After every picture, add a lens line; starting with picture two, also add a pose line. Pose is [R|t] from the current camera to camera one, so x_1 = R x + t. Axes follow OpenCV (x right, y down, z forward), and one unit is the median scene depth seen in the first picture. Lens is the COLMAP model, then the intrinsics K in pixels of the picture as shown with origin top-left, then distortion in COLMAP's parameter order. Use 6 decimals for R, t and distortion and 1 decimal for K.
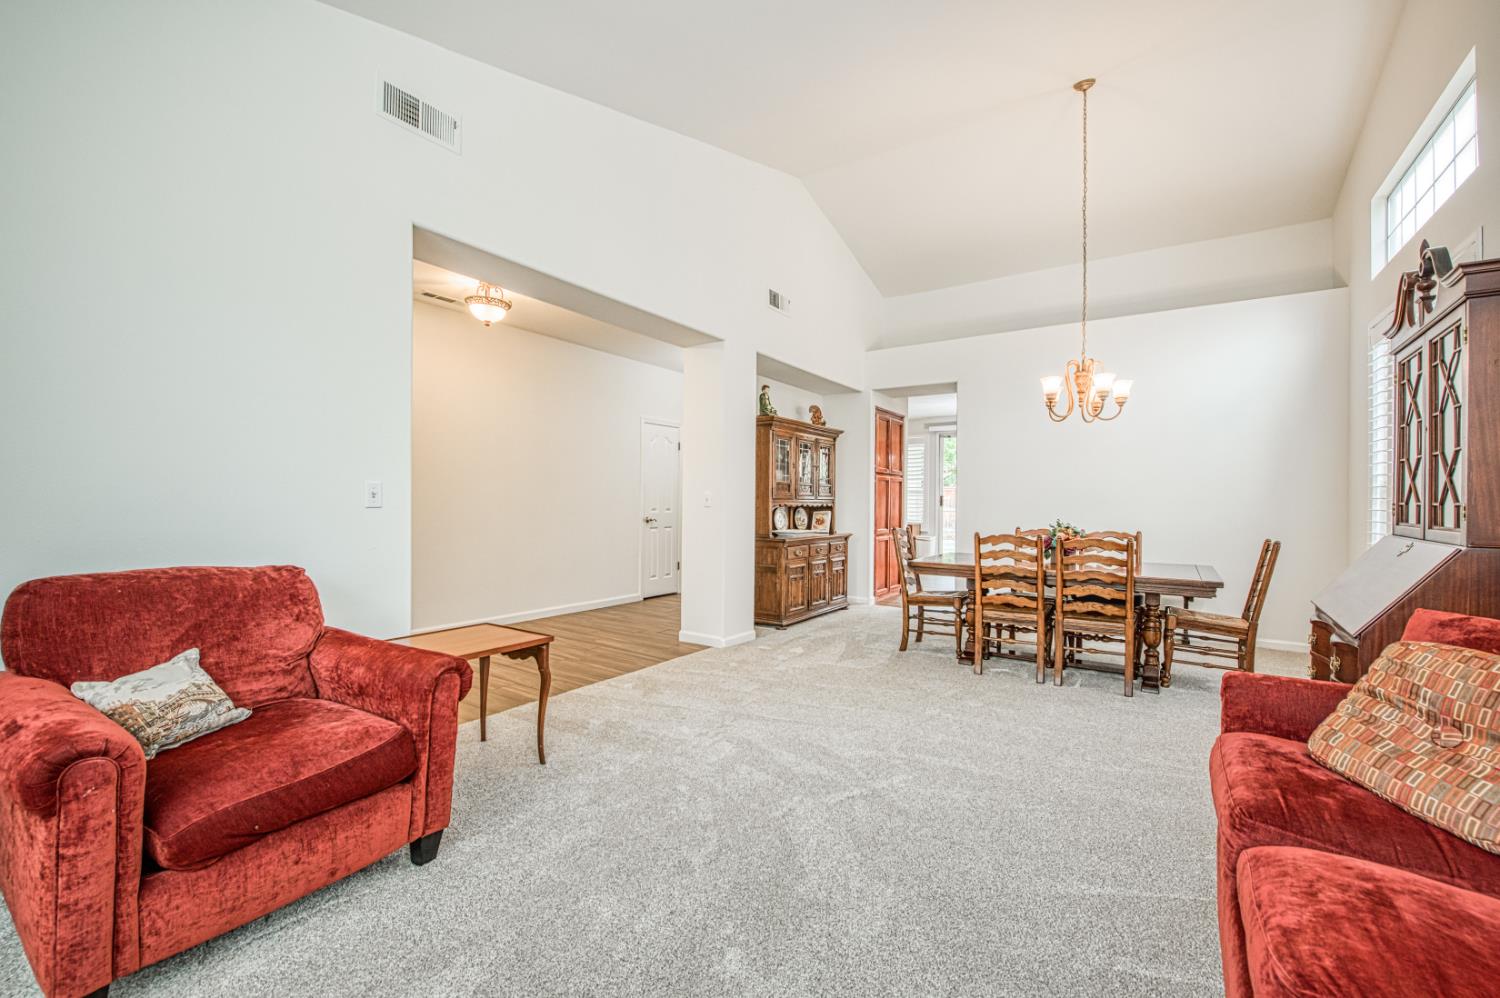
lens RADIAL K [[632.5, 0, 744.1], [0, 632.5, 503.0], [0, 0, 1]] dist [-0.013613, -0.008142]
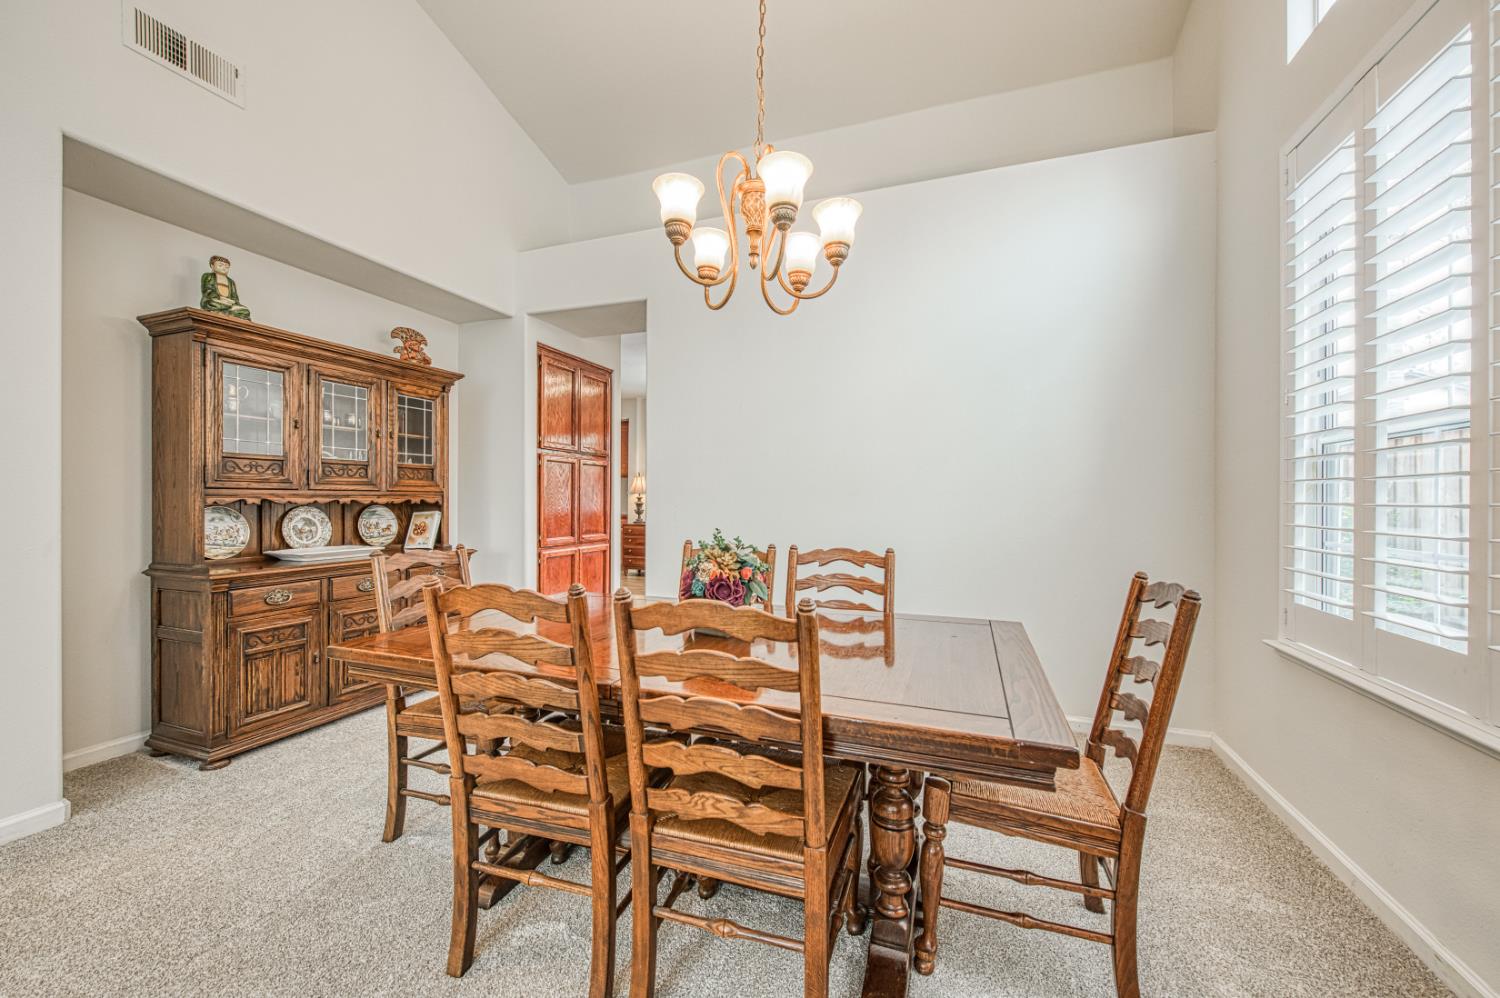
lens RADIAL K [[610.8, 0, 778.0], [0, 610.8, 502.1], [0, 0, 1]] dist [-0.031838, -0.000343]
pose [[0.950934, -0.012459, 0.309144, 0.330939], [0.011870, 0.999922, 0.003785, 0.008029], [-0.309167, 0.000070, 0.951008, 0.472664]]
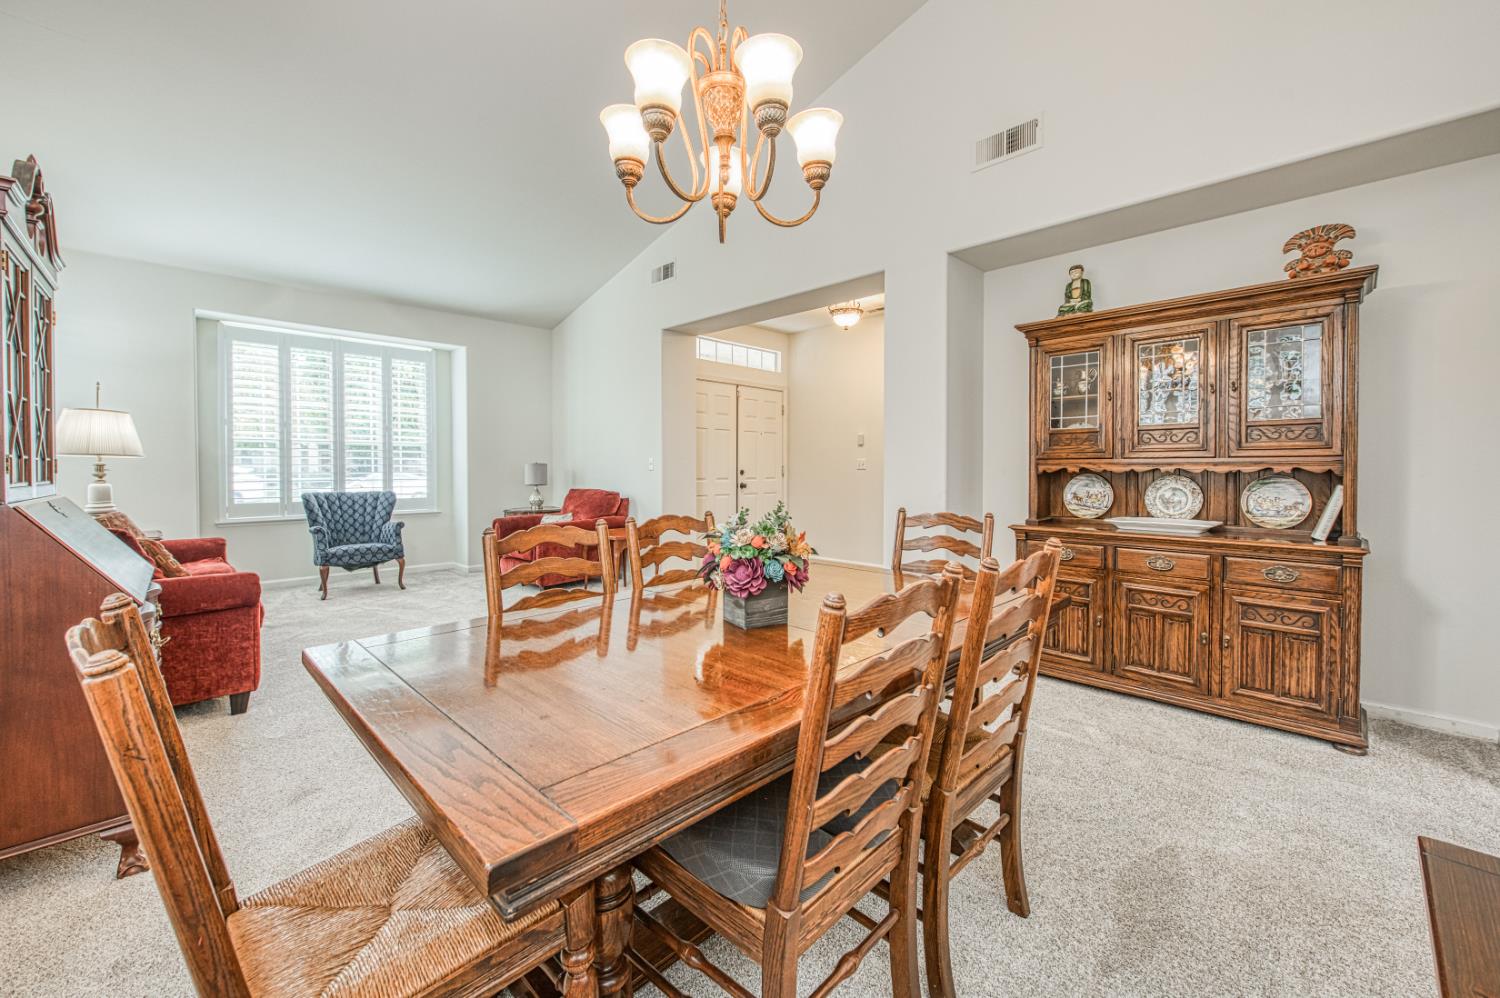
lens RADIAL K [[631.7, 0, 747.8], [0, 631.7, 488.7], [0, 0, 1]] dist [-0.011375, -0.000151]
pose [[-0.207255, 0.015609, -0.978163, 0.745449], [-0.003569, 0.999854, 0.016712, 0.013204], [0.978281, 0.006954, -0.207169, 0.917046]]
